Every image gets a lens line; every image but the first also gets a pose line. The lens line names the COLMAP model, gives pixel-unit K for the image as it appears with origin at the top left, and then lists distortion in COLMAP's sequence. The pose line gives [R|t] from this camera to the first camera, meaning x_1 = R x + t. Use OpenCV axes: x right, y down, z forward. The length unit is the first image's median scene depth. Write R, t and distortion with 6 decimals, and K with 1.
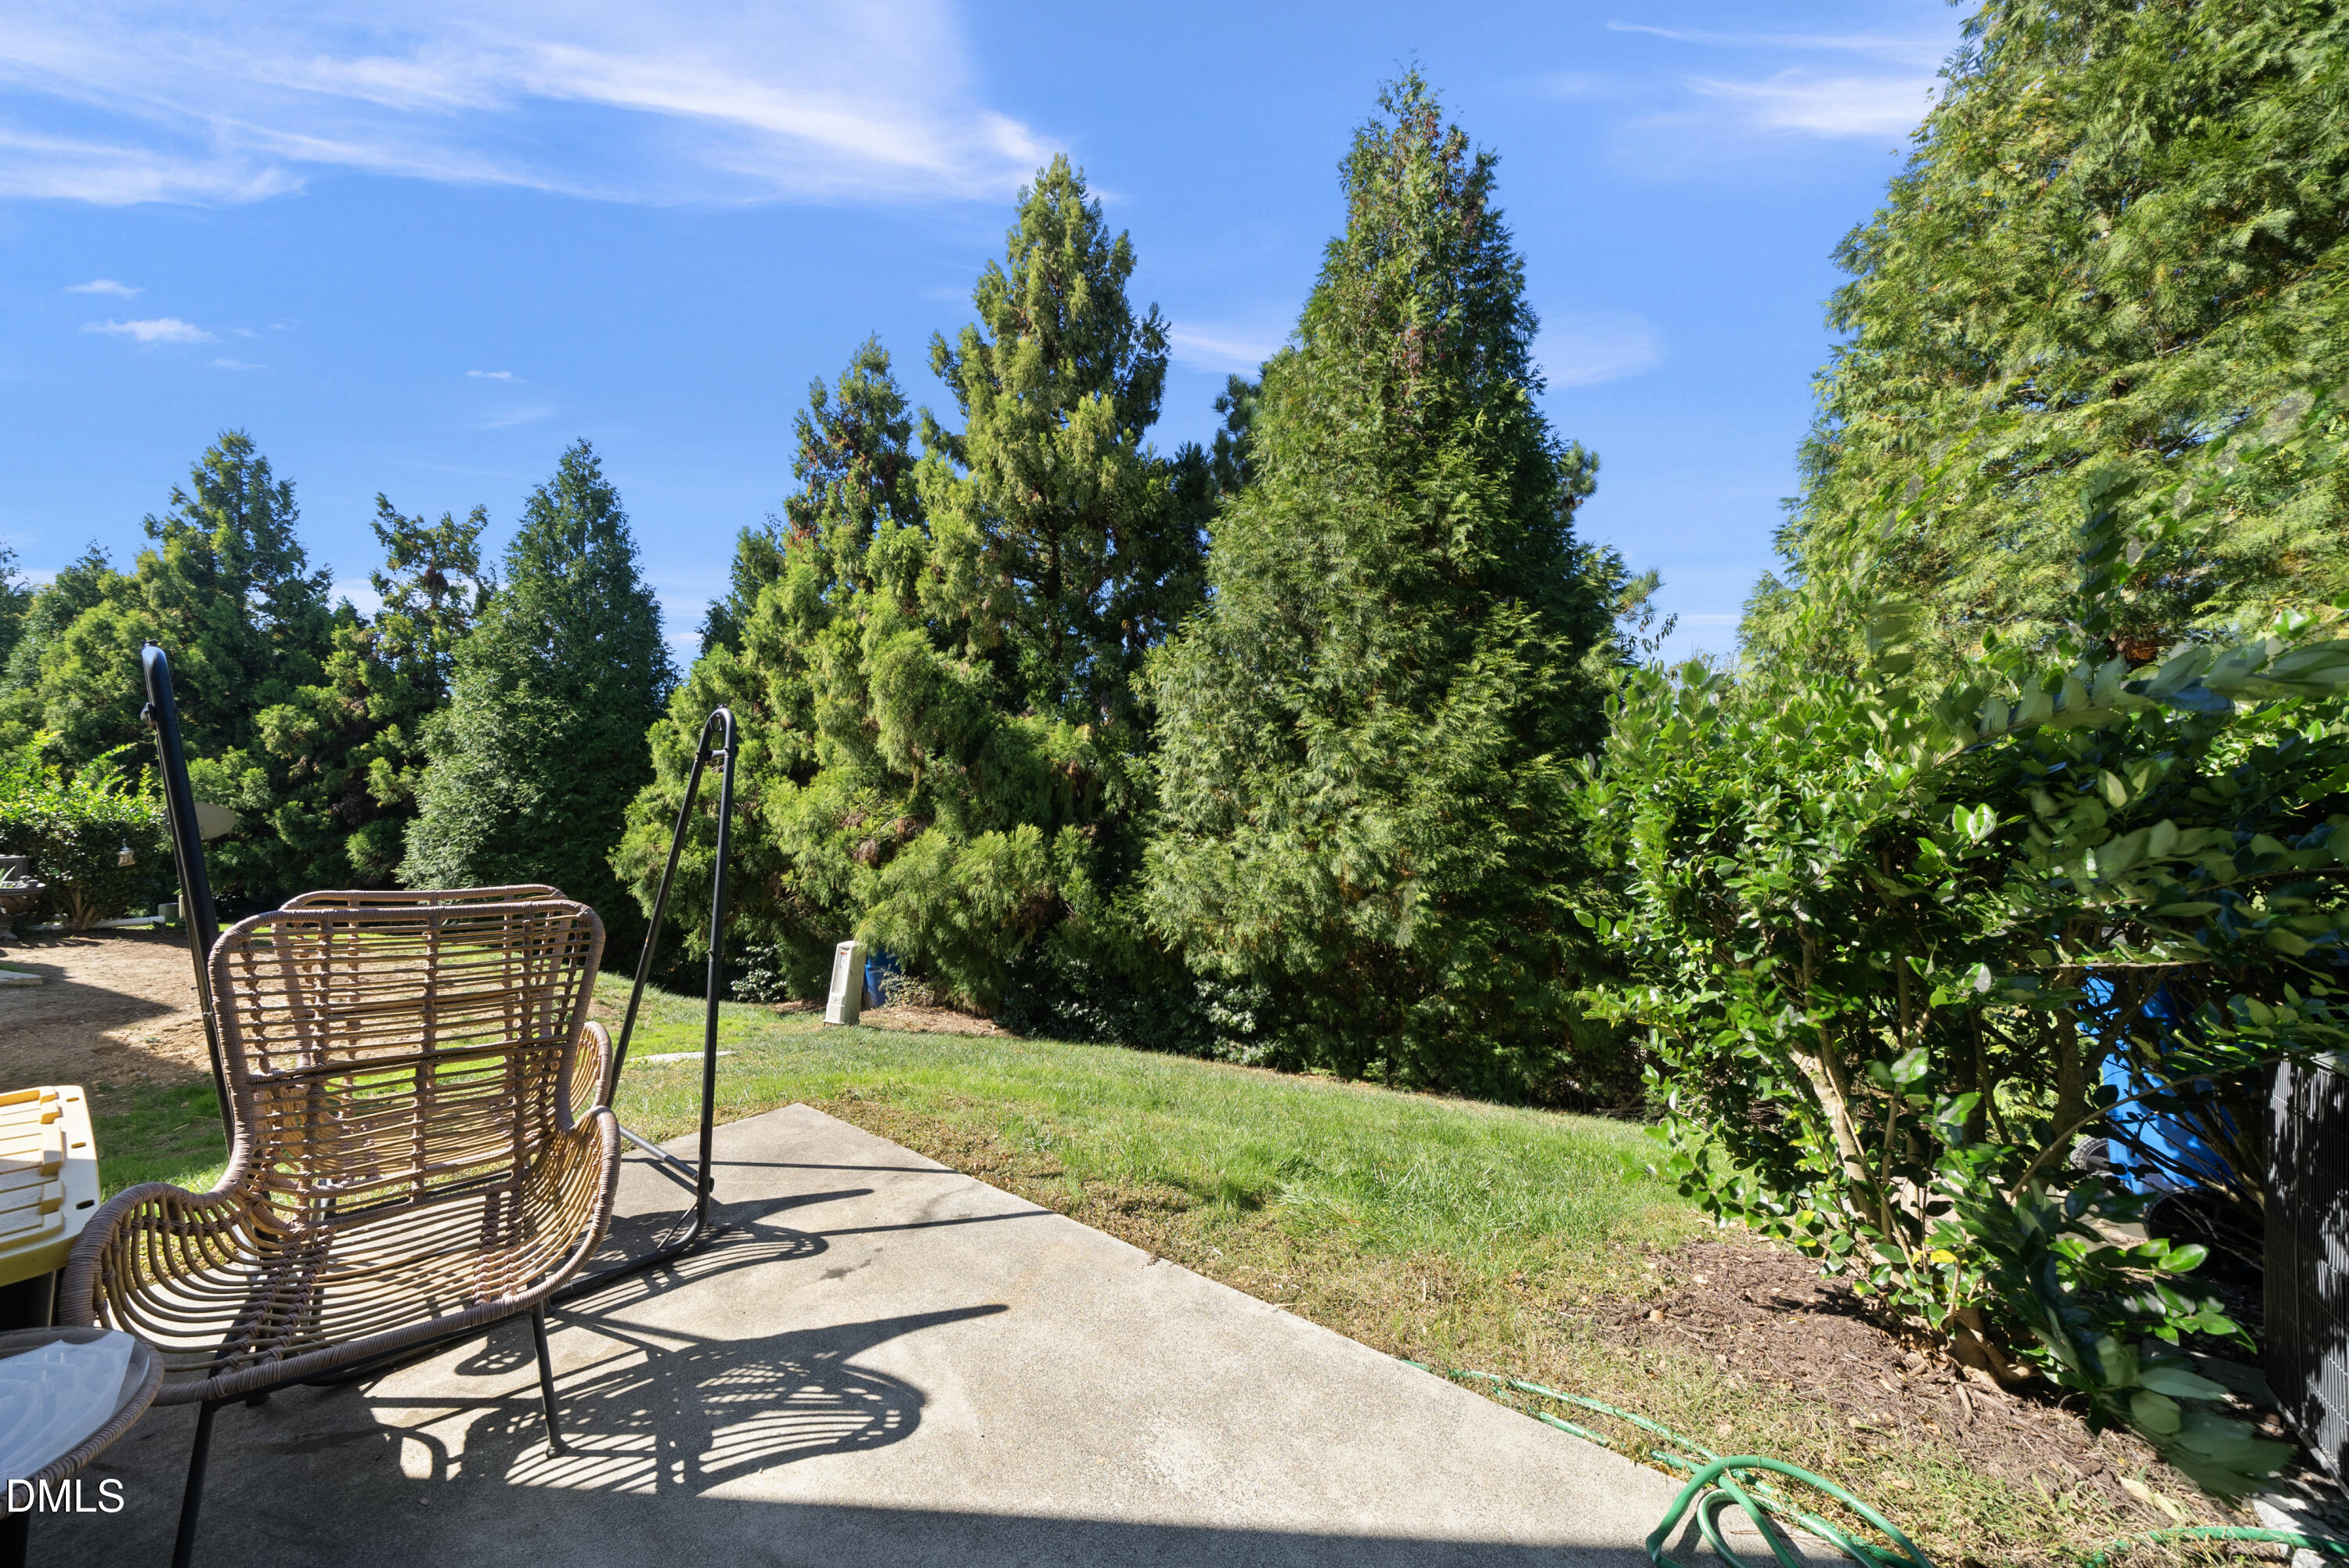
lens RADIAL K [[818.1, 0, 1173.3], [0, 818.1, 797.7], [0, 0, 1]] dist [-0.032411, -0.000023]
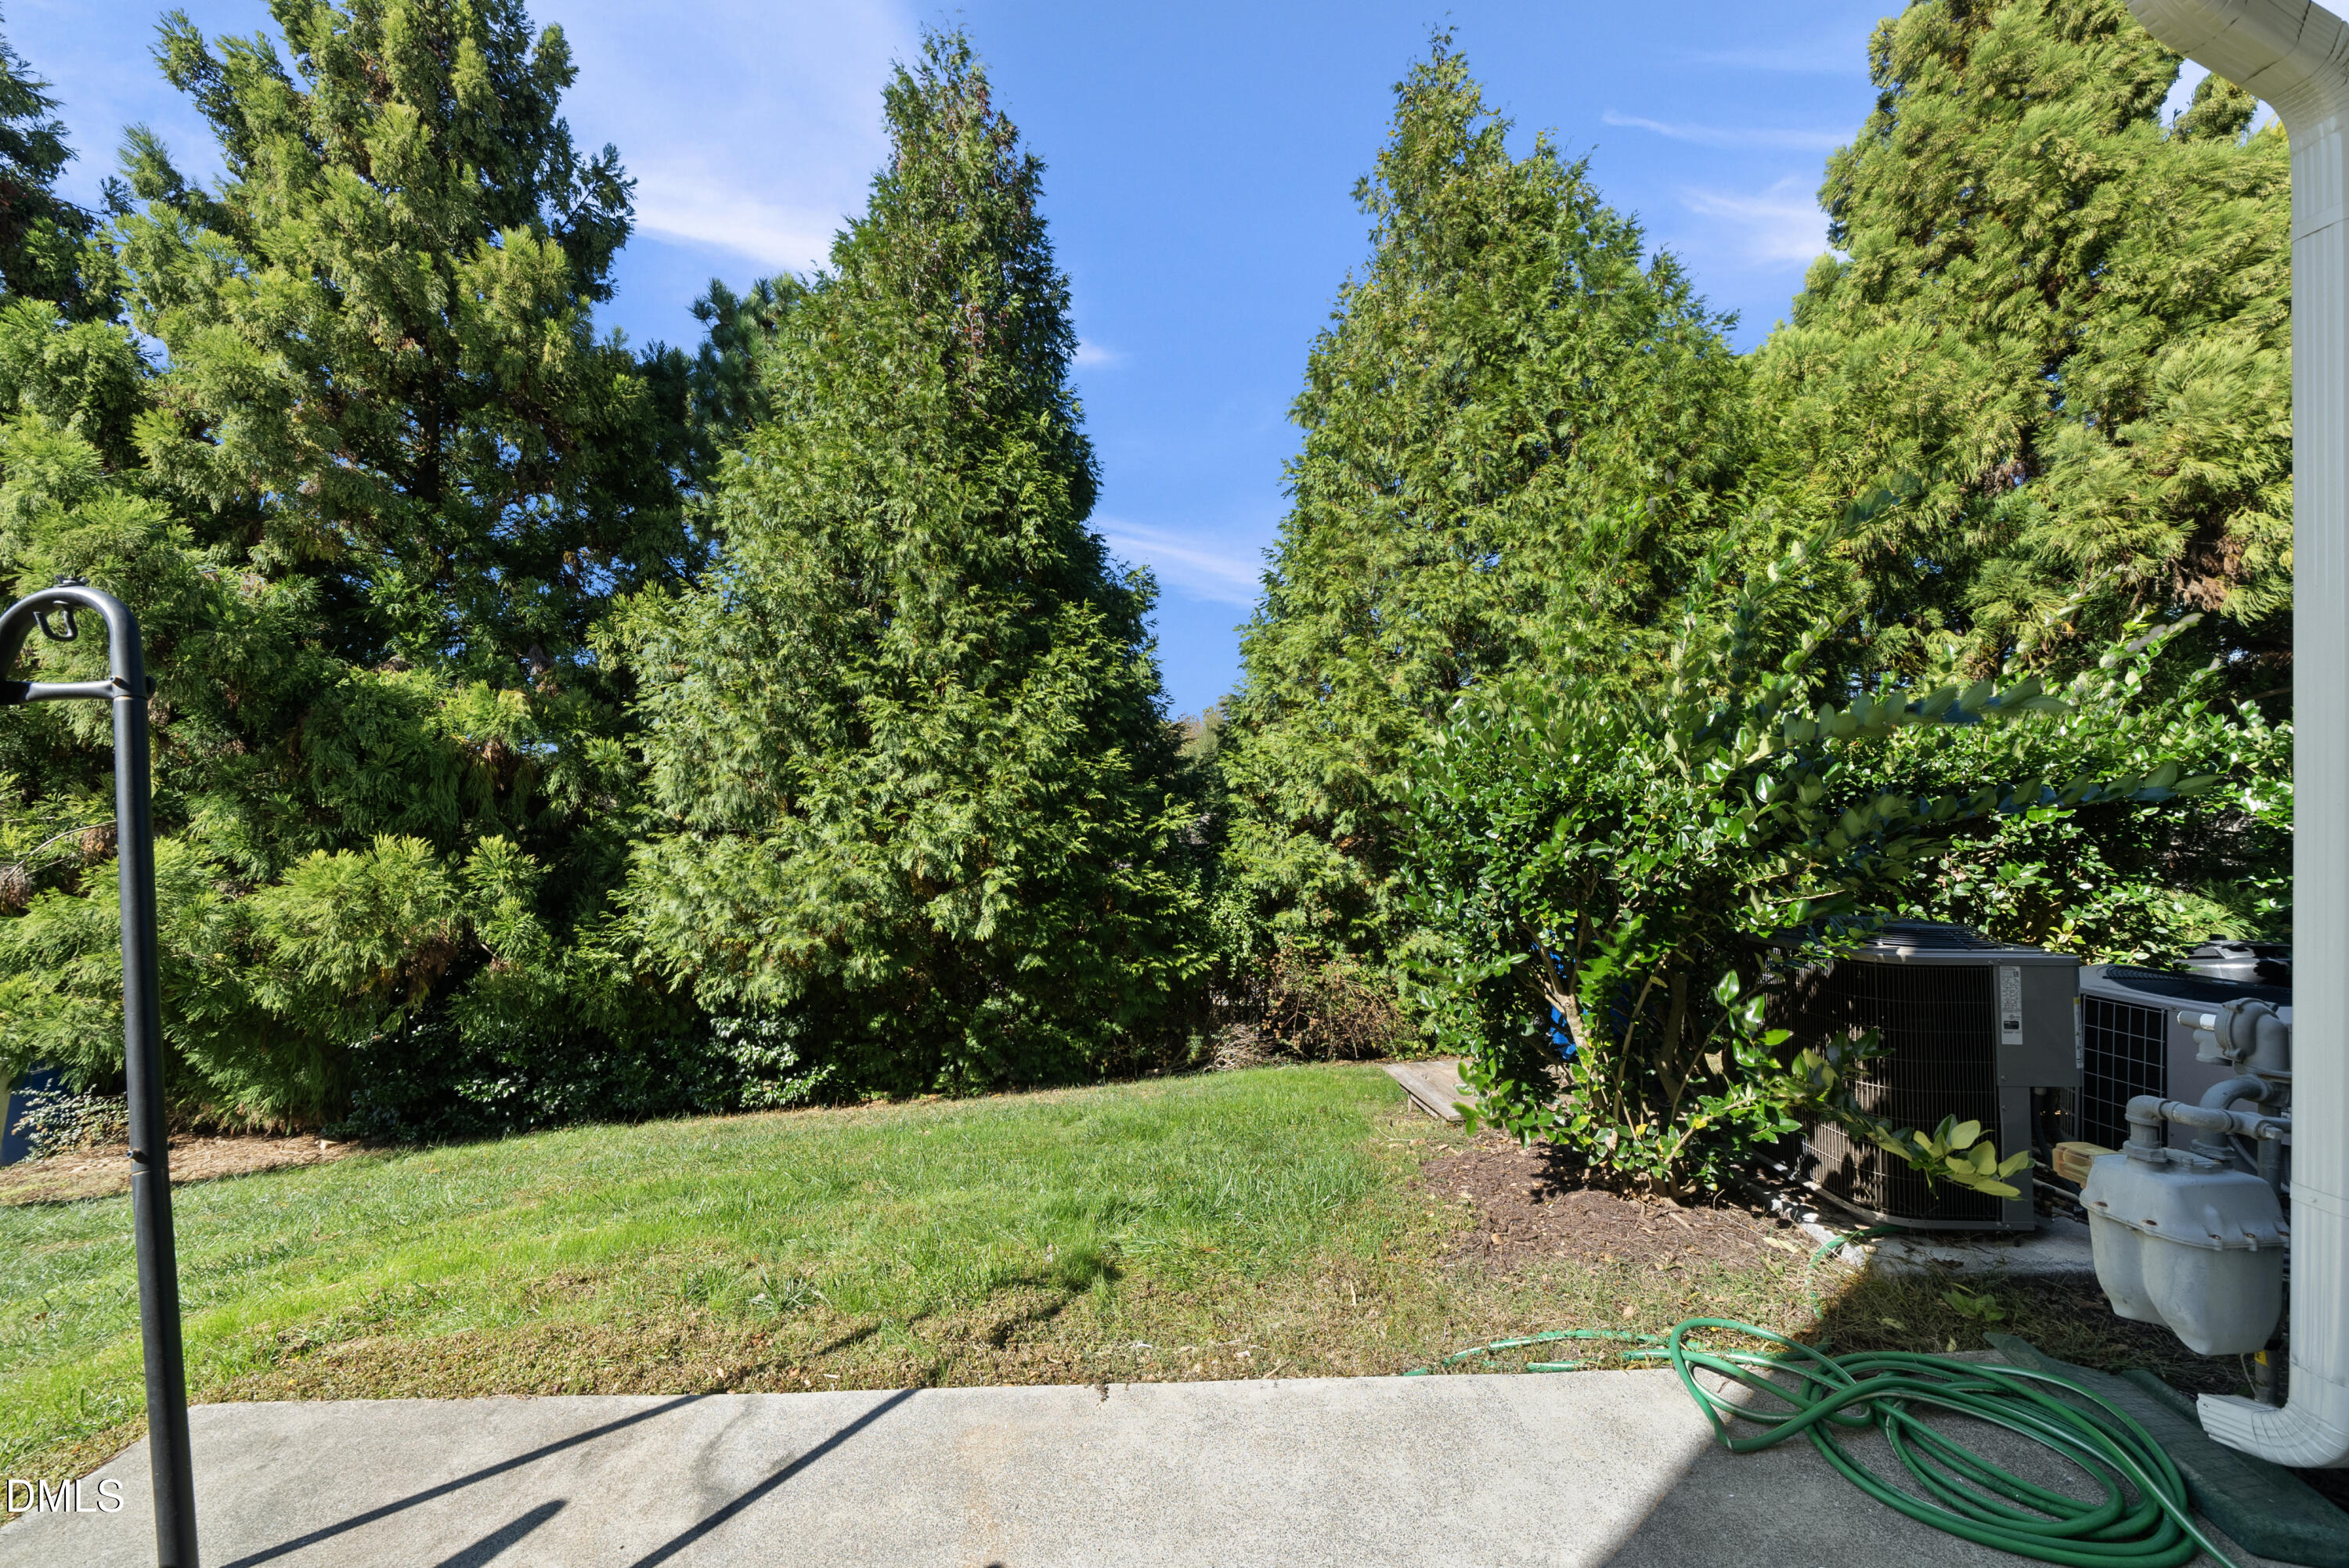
lens RADIAL K [[798.2, 0, 1170.8], [0, 798.2, 785.8], [0, 0, 1]] dist [-0.008054, 0.000384]
pose [[0.761569, -0.007894, 0.648035, -0.137214], [0.009137, 0.999957, 0.001444, -0.001795], [-0.648019, 0.004822, 0.761609, 0.113012]]
